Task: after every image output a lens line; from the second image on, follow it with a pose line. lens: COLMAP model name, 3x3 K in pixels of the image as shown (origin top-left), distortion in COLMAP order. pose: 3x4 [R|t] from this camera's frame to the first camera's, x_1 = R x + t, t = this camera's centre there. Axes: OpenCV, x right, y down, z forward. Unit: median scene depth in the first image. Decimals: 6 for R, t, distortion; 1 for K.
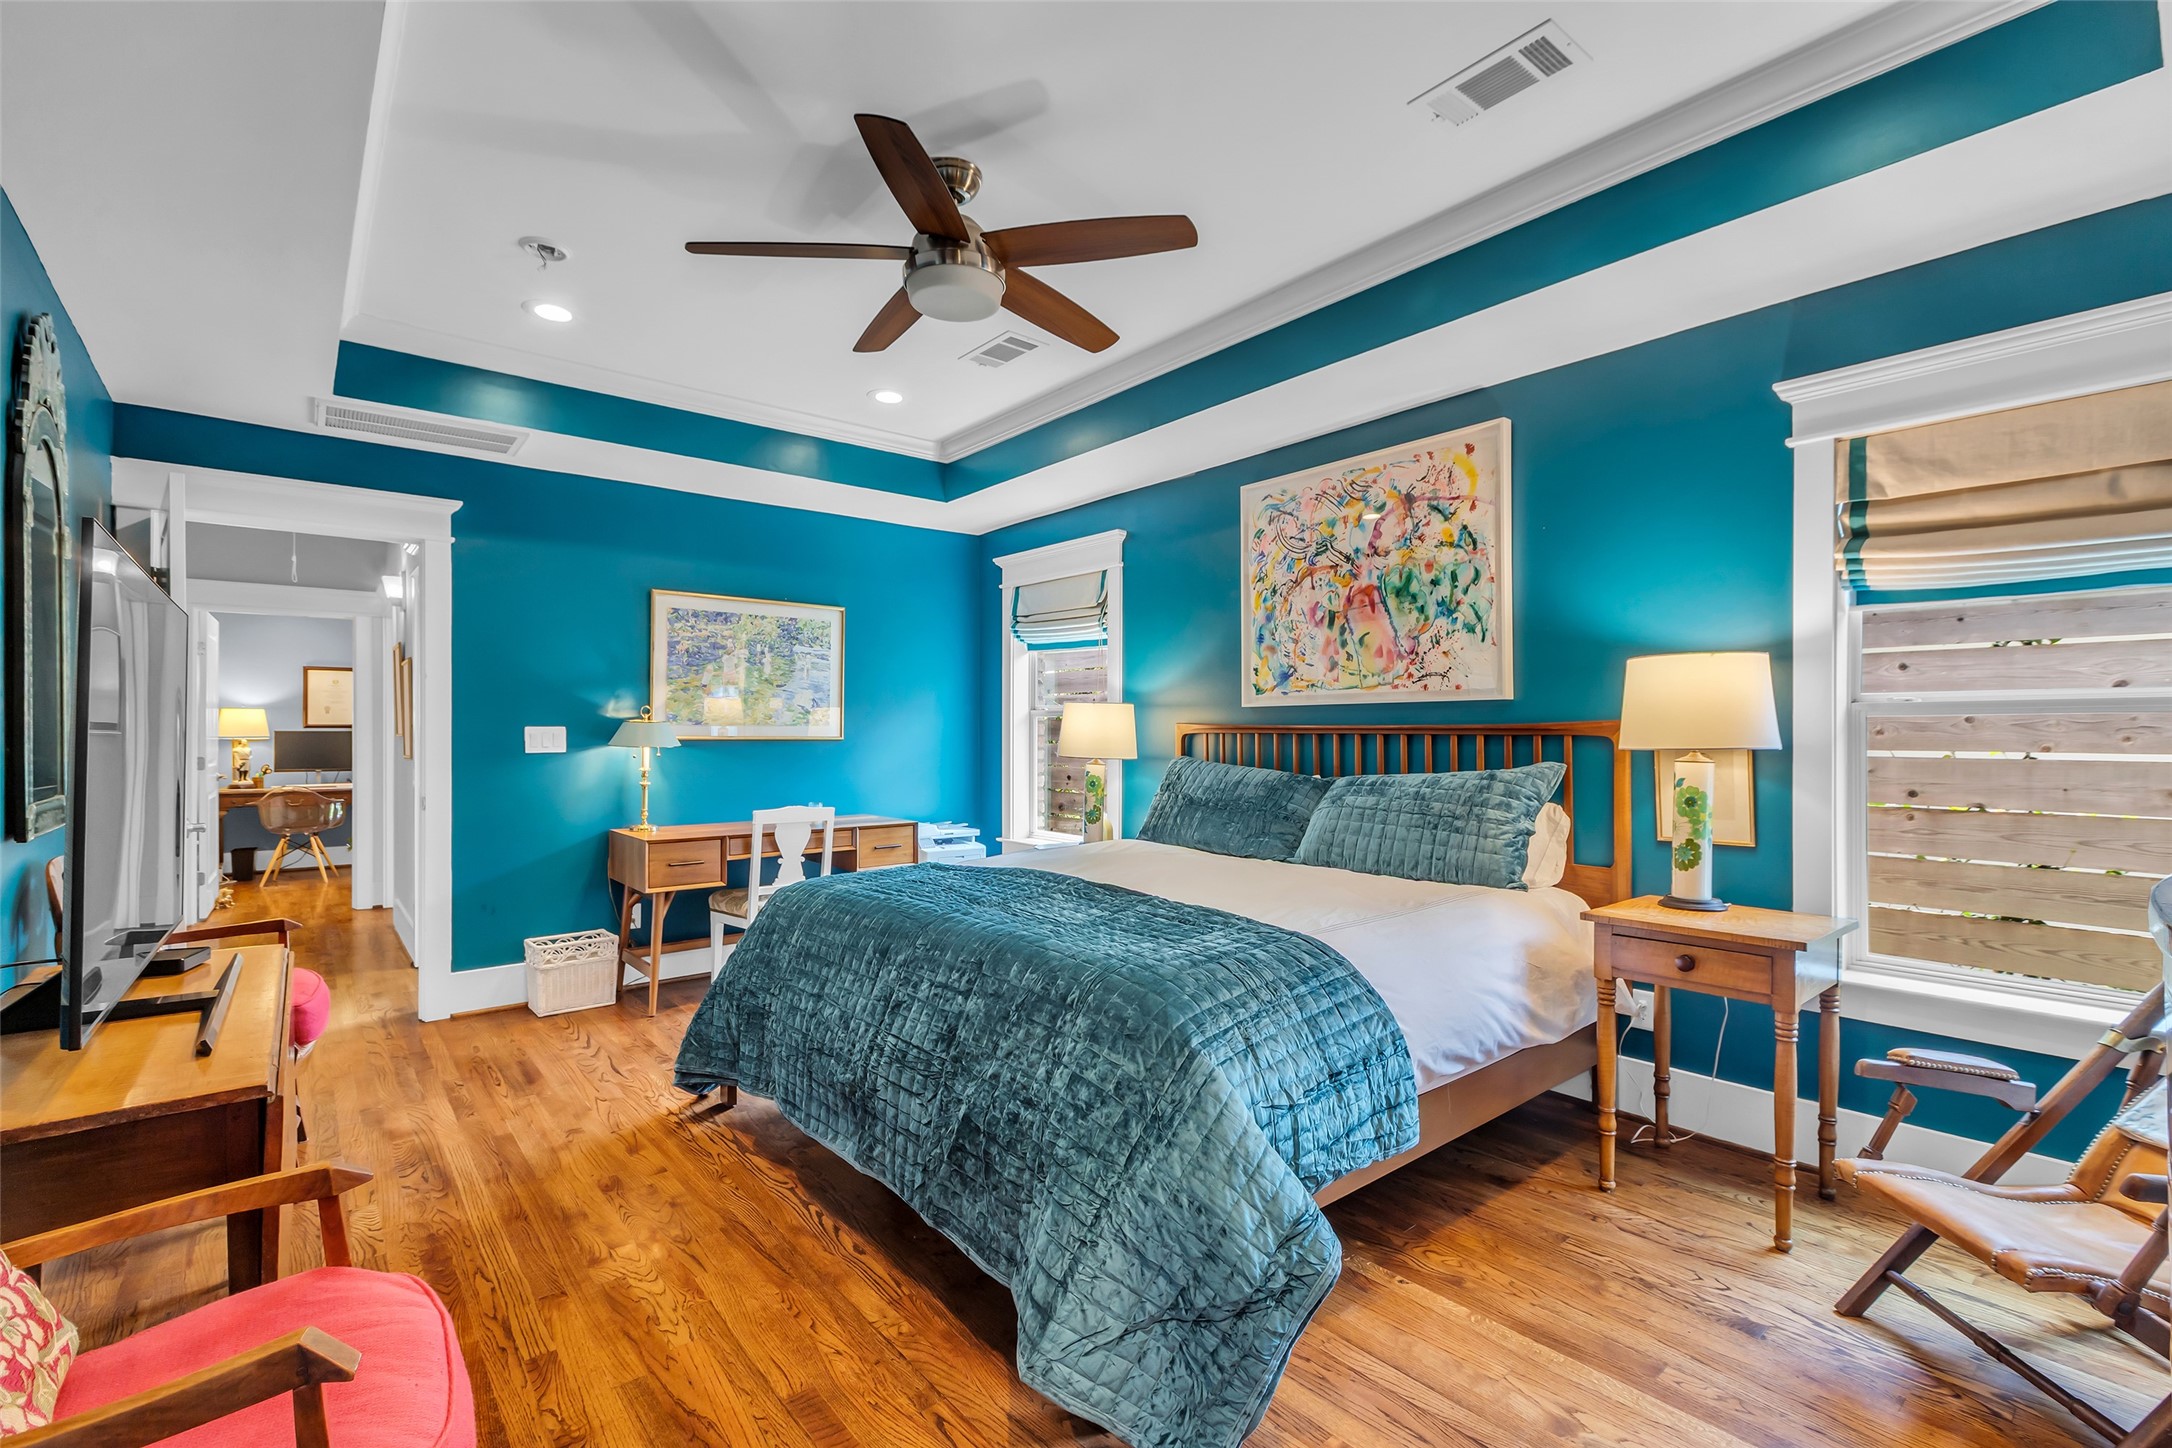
lens RADIAL K [[964.7, 0, 1096.1], [0, 964.7, 729.4], [0, 0, 1]] dist [0.001258, 0.000477]
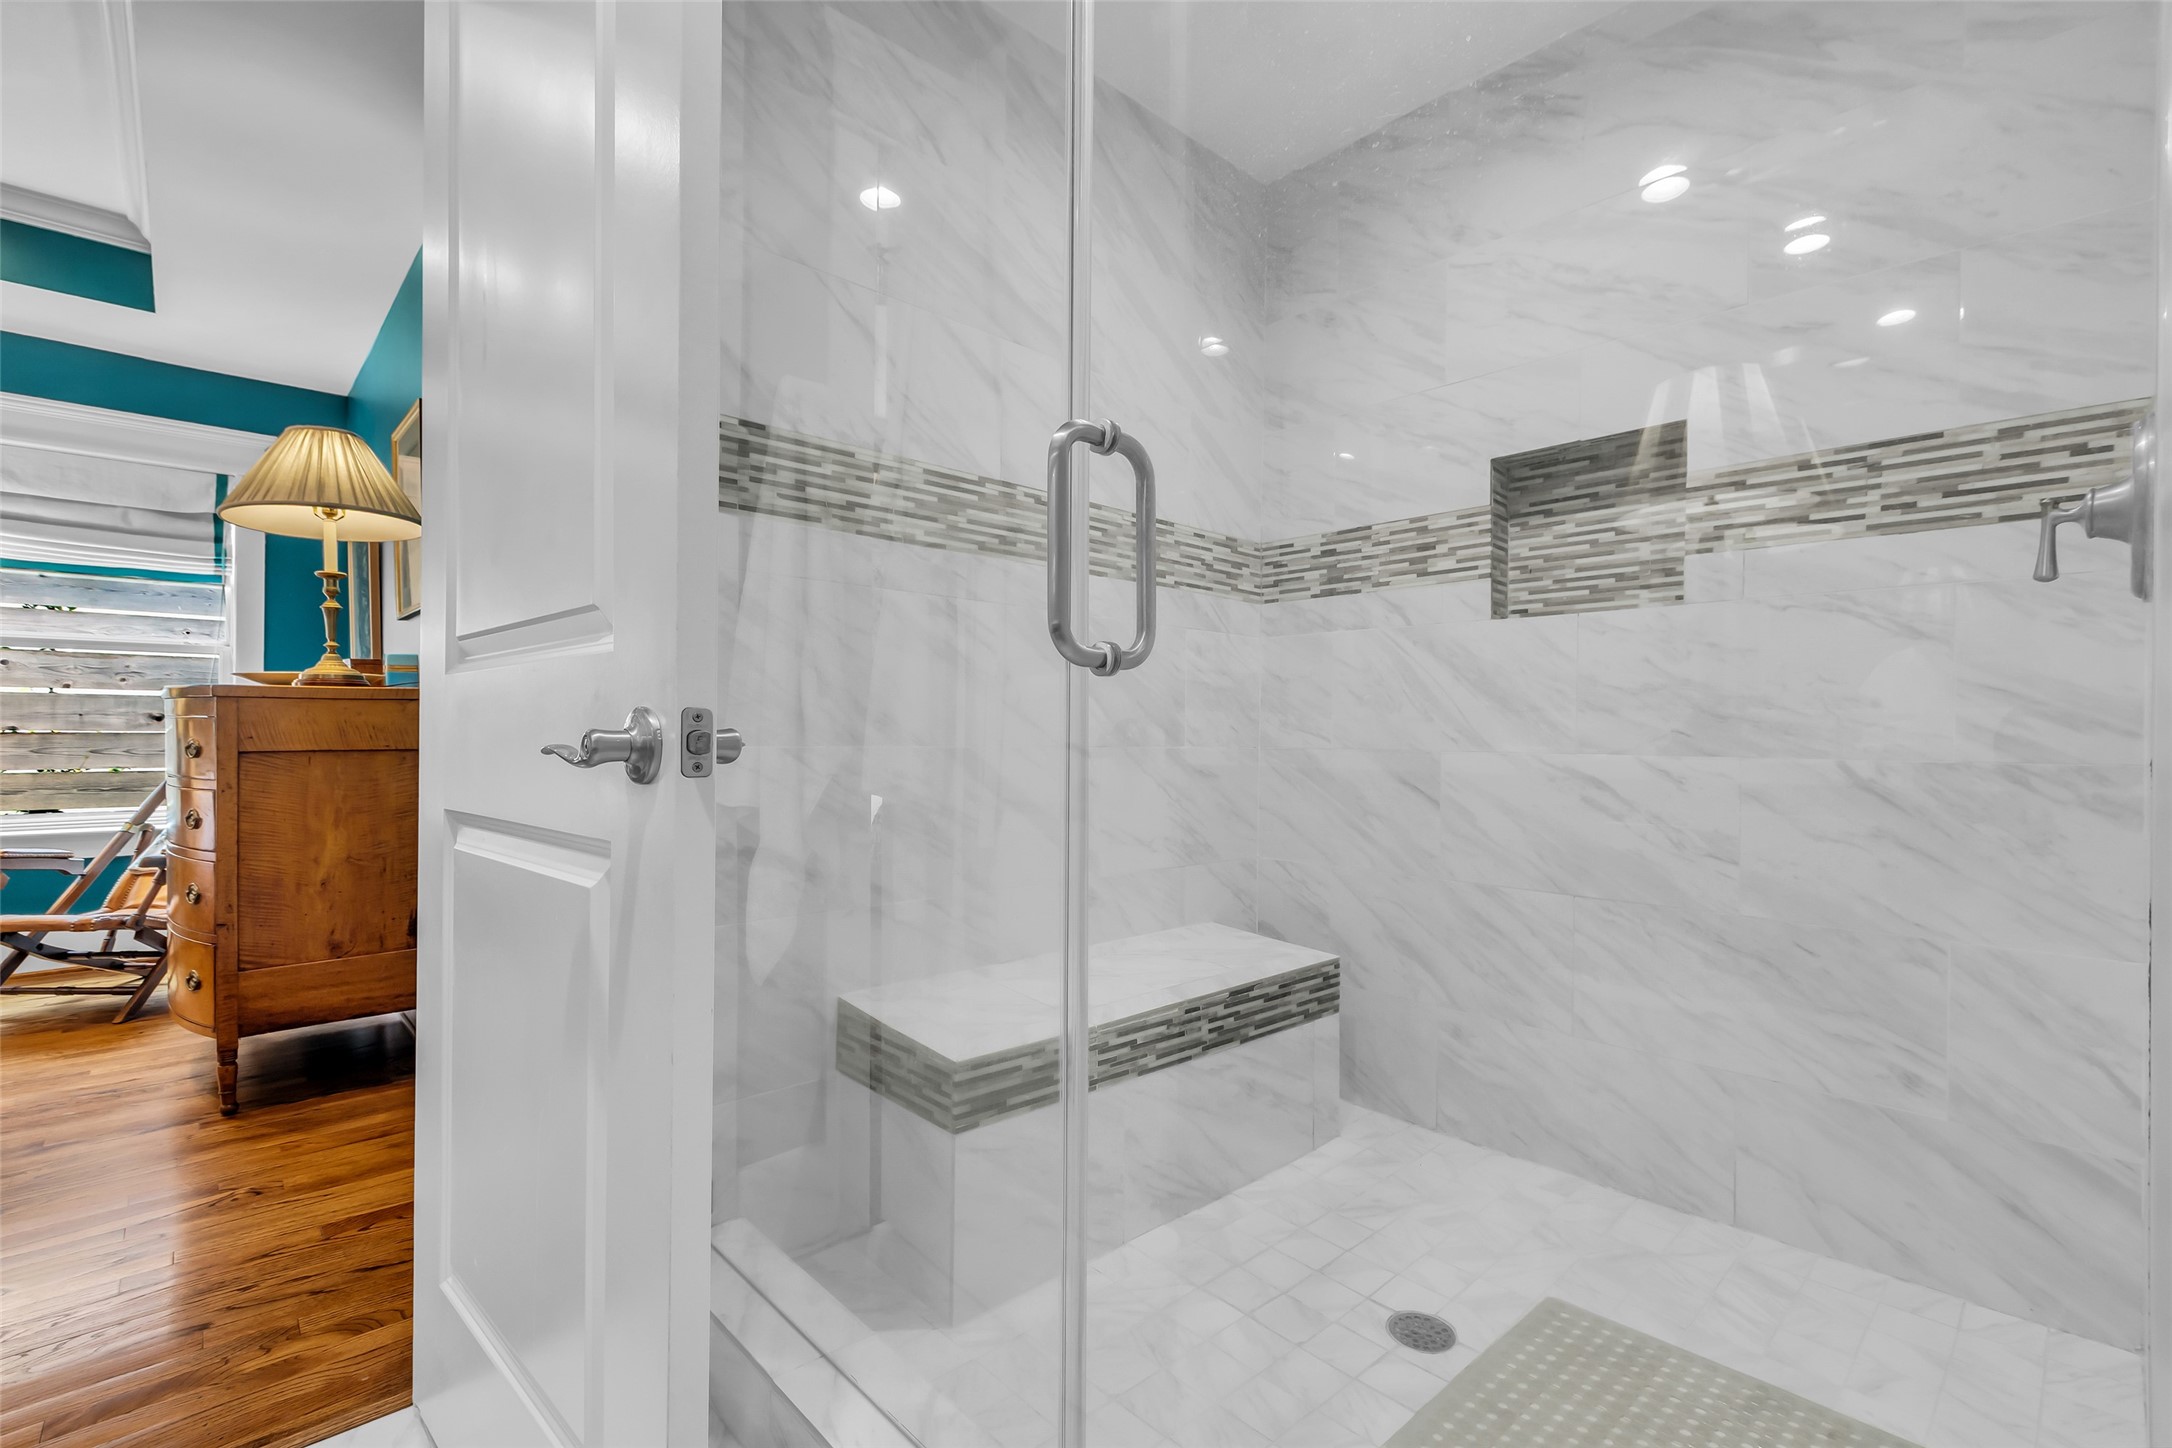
lens RADIAL K [[964.7, 0, 1095.2], [0, 964.7, 727.6], [0, 0, 1]] dist [0.001258, 0.000477]
pose [[-0.049809, -0.002156, 0.998756, -0.480309], [-0.007591, 0.999970, 0.001780, 0.067609], [-0.998730, -0.007493, -0.049824, -0.409557]]
